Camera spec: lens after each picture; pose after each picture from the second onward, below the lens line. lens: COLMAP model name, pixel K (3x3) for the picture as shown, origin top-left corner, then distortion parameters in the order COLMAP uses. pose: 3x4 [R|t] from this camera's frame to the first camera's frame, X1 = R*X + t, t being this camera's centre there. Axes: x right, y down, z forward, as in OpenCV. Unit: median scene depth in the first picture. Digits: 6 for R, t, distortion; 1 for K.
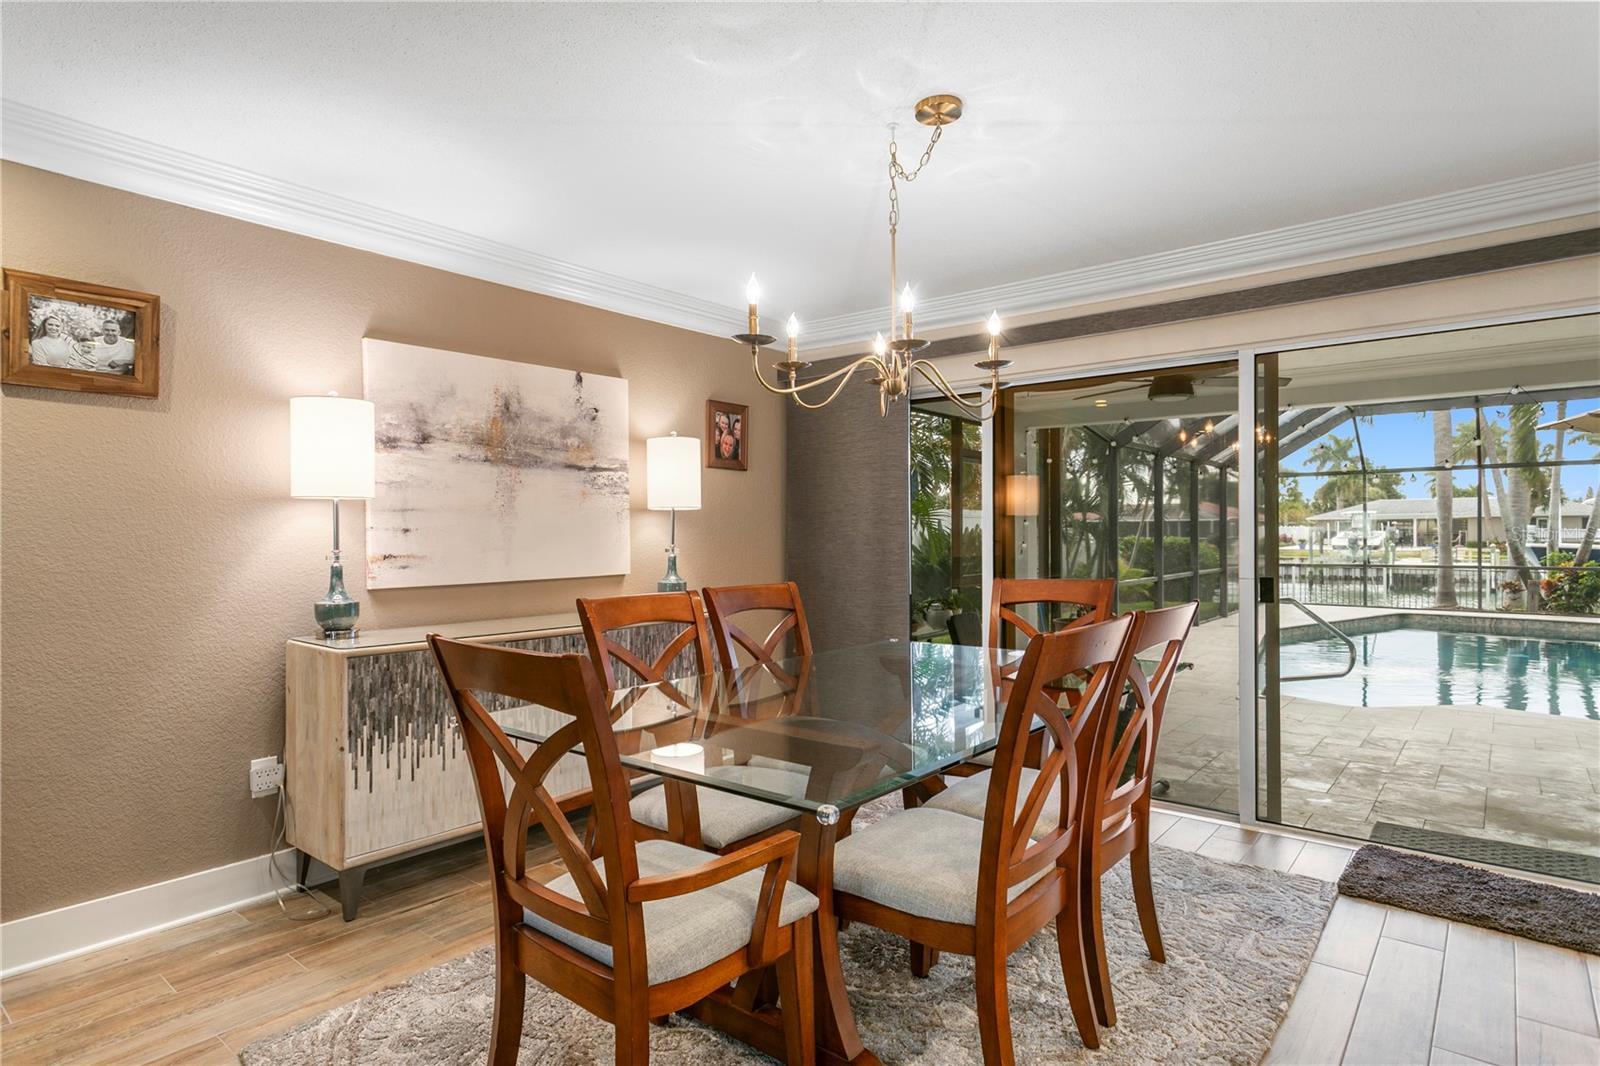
lens RADIAL K [[869.9, 0, 783.3], [0, 869.9, 535.5], [0, 0, 1]] dist [-0.011334, 0.002120]
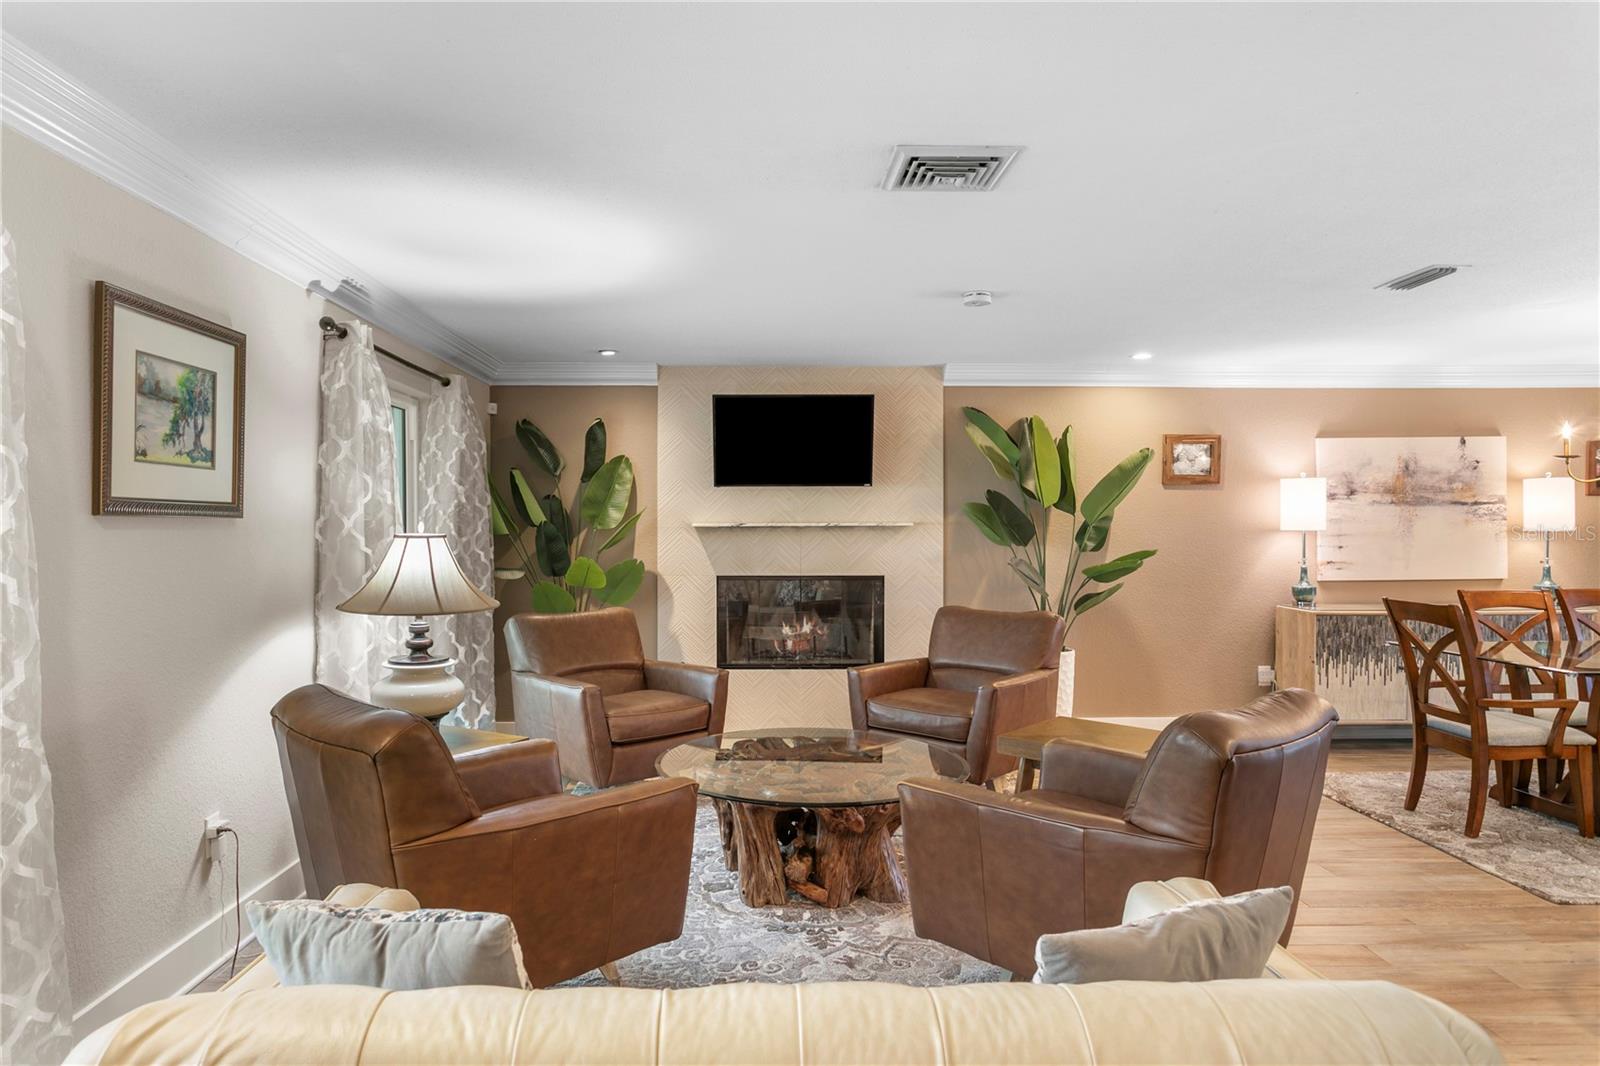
lens RADIAL K [[973.3, 0, 785.7], [0, 973.3, 531.4], [0, 0, 1]] dist [-0.000518, 0.005848]
pose [[0.661352, 0.005179, -0.750058, 0.281119], [-0.002688, 0.999986, 0.004535, -0.042795], [0.750071, -0.000983, 0.661356, -1.090412]]
